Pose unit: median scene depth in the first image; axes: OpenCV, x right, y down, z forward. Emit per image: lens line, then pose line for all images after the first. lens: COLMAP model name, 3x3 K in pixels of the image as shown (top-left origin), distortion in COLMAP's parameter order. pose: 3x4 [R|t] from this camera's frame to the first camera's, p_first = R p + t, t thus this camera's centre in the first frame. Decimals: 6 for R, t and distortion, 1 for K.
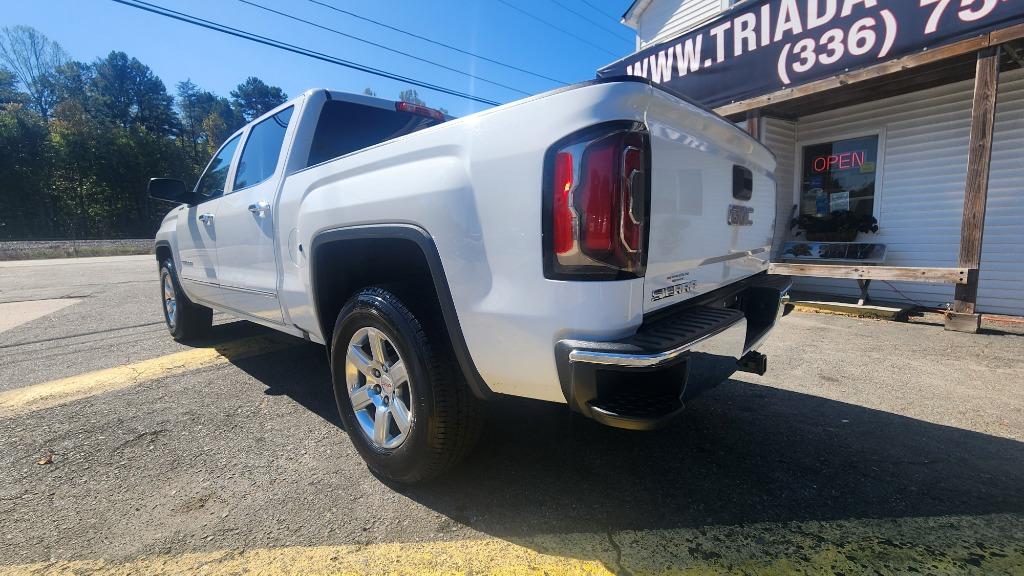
lens RADIAL K [[422.1, 0, 513.3], [0, 422.1, 287.9], [0, 0, 1]] dist [-0.006194, 0.002542]
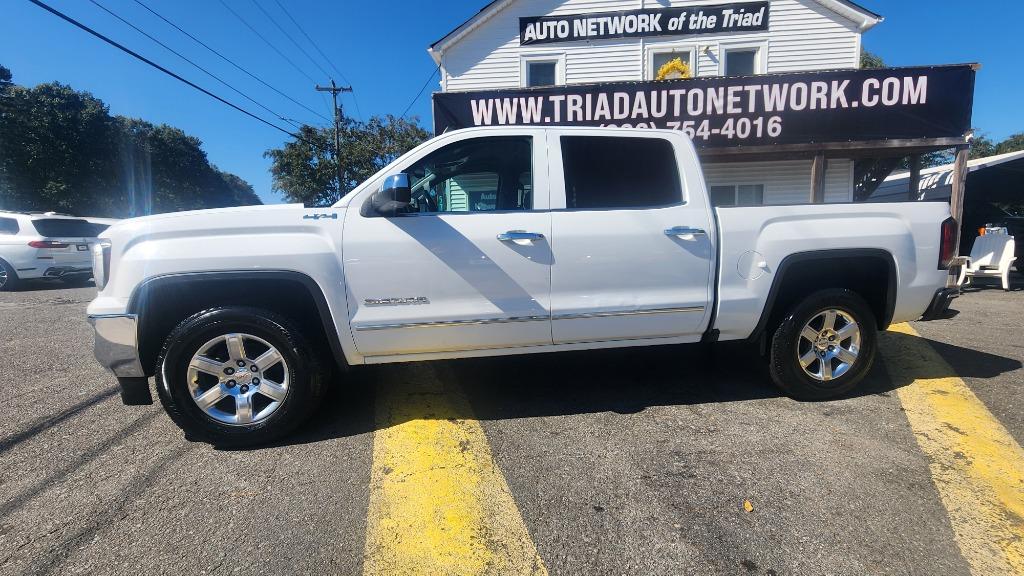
lens RADIAL K [[422.1, 0, 511.6], [0, 422.1, 287.5], [0, 0, 1]] dist [-0.006194, 0.002542]
pose [[0.633637, -0.083002, 0.769165, -0.713525], [0.098053, 0.994826, 0.026578, -0.047424], [-0.767392, 0.058578, 0.638497, 0.264951]]
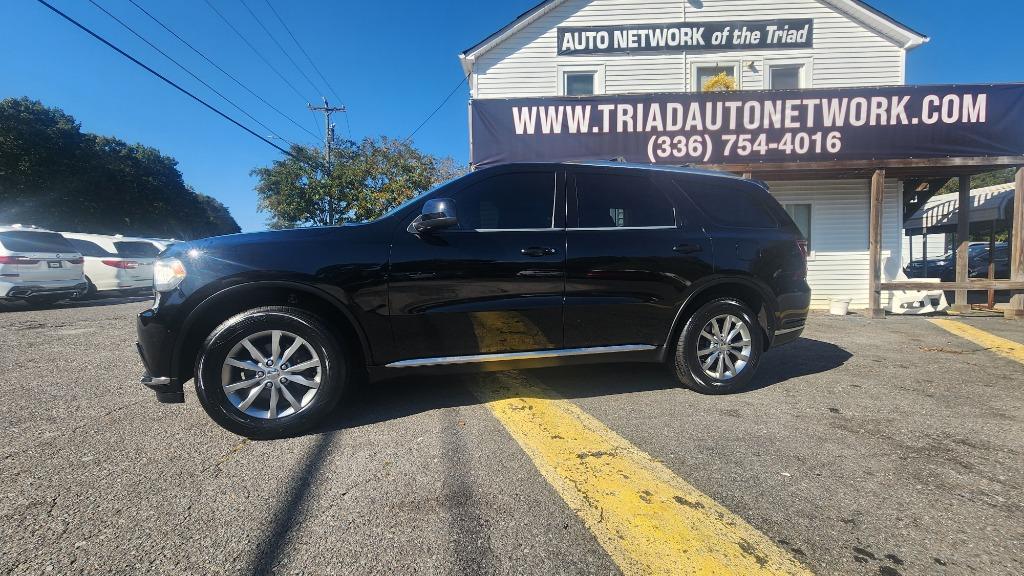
lens RADIAL K [[422.1, 0, 511.5], [0, 422.1, 287.6], [0, 0, 1]] dist [-0.006194, 0.002542]
pose [[0.594841, -0.033231, 0.803156, -0.729795], [0.093856, 0.995182, -0.028337, -0.056370], [-0.798345, 0.092237, 0.595094, 0.509972]]
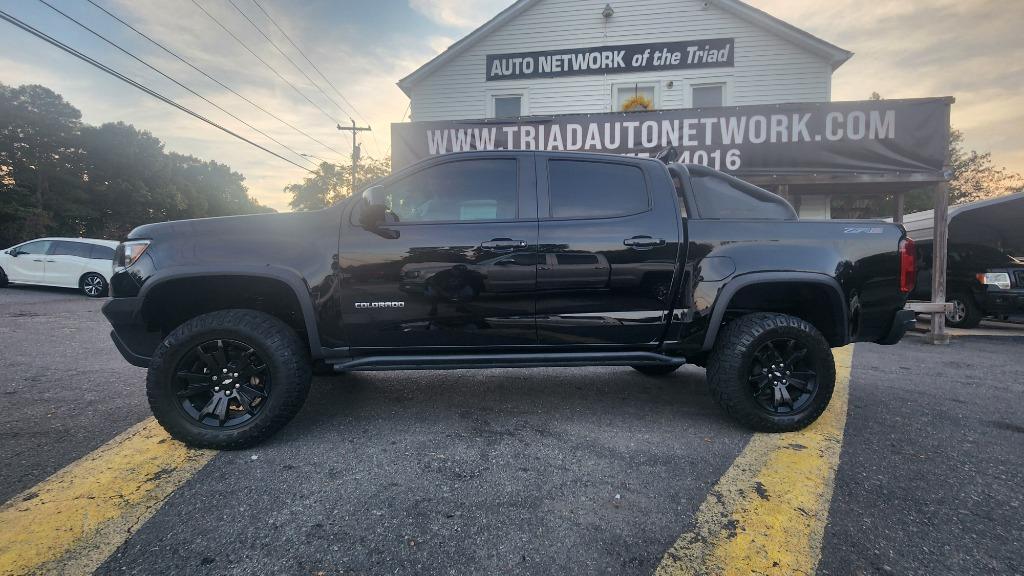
lens RADIAL K [[422.1, 0, 512.7], [0, 422.1, 287.4], [0, 0, 1]] dist [-0.006194, 0.002542]
pose [[0.679288, 0.008650, 0.733821, -0.508022], [0.061080, 0.995795, -0.068279, -0.004170], [-0.731326, 0.091203, 0.675903, 0.106773]]
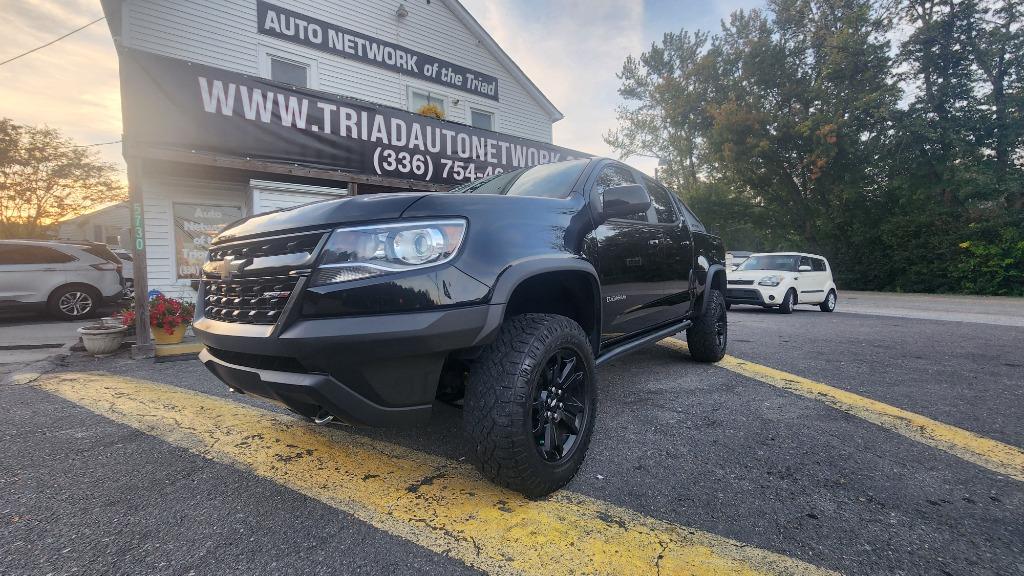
lens RADIAL K [[422.1, 0, 519.0], [0, 422.1, 287.9], [0, 0, 1]] dist [-0.006194, 0.002542]
pose [[-0.066334, -0.004209, 0.997789, -0.714771], [0.141919, 0.989785, 0.013610, -0.053151], [-0.987653, 0.142508, -0.065060, 0.614174]]
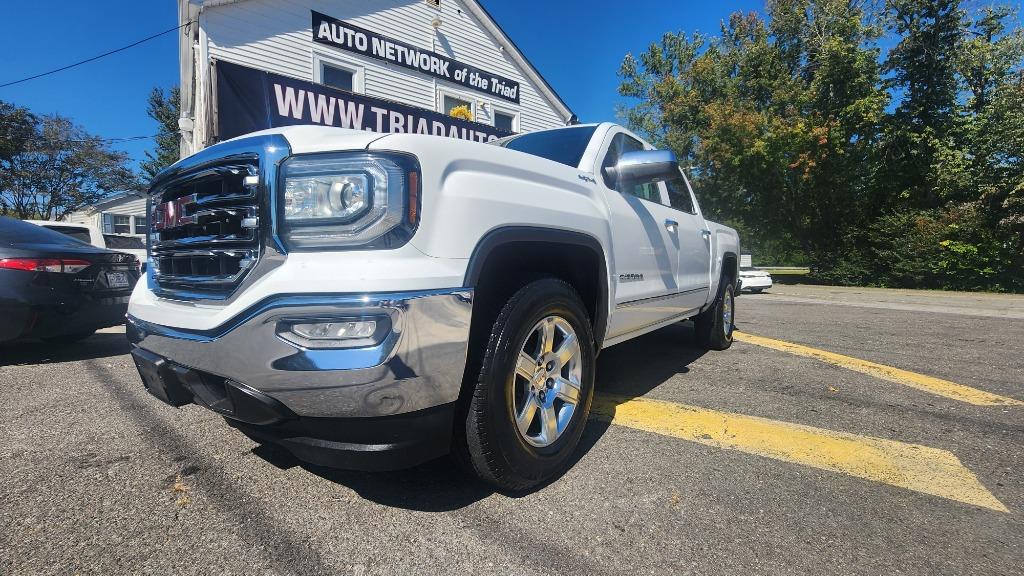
lens RADIAL K [[422.1, 0, 517.4], [0, 422.1, 287.4], [0, 0, 1]] dist [-0.006194, 0.002542]
pose [[-0.084361, -0.017884, 0.996275, -0.857420], [0.129949, 0.991102, 0.028795, -0.050469], [-0.987925, 0.131894, -0.081286, 0.748009]]
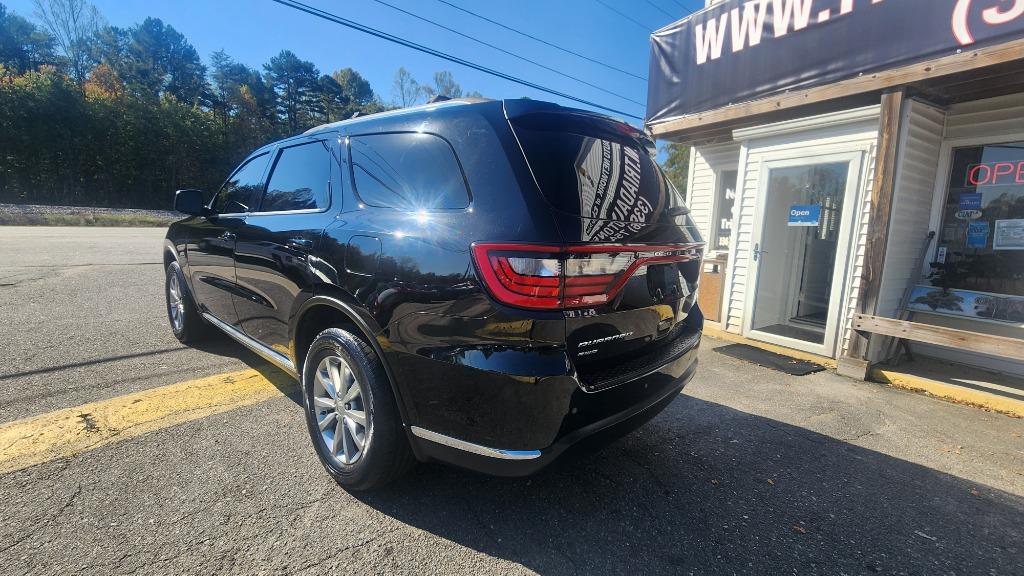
lens RADIAL K [[422.1, 0, 516.6], [0, 422.1, 288.8], [0, 0, 1]] dist [-0.006194, 0.002542]
pose [[0.996420, 0.068491, -0.049557, 0.033617], [-0.067153, 0.997345, 0.028178, -0.083790], [0.051355, -0.024749, 0.998374, 0.295956]]
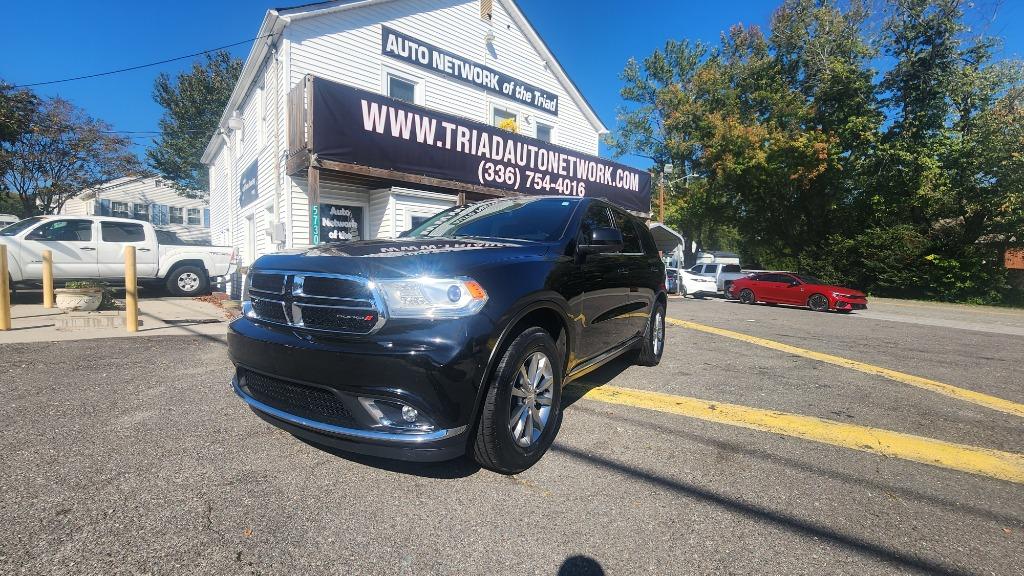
lens RADIAL K [[422.1, 0, 516.8], [0, 422.1, 287.6], [0, 0, 1]] dist [-0.006194, 0.002542]
pose [[-0.122477, -0.033574, 0.991903, -0.921085], [0.100122, 0.993911, 0.046005, -0.126533], [-0.987408, 0.104946, -0.118369, 0.991819]]
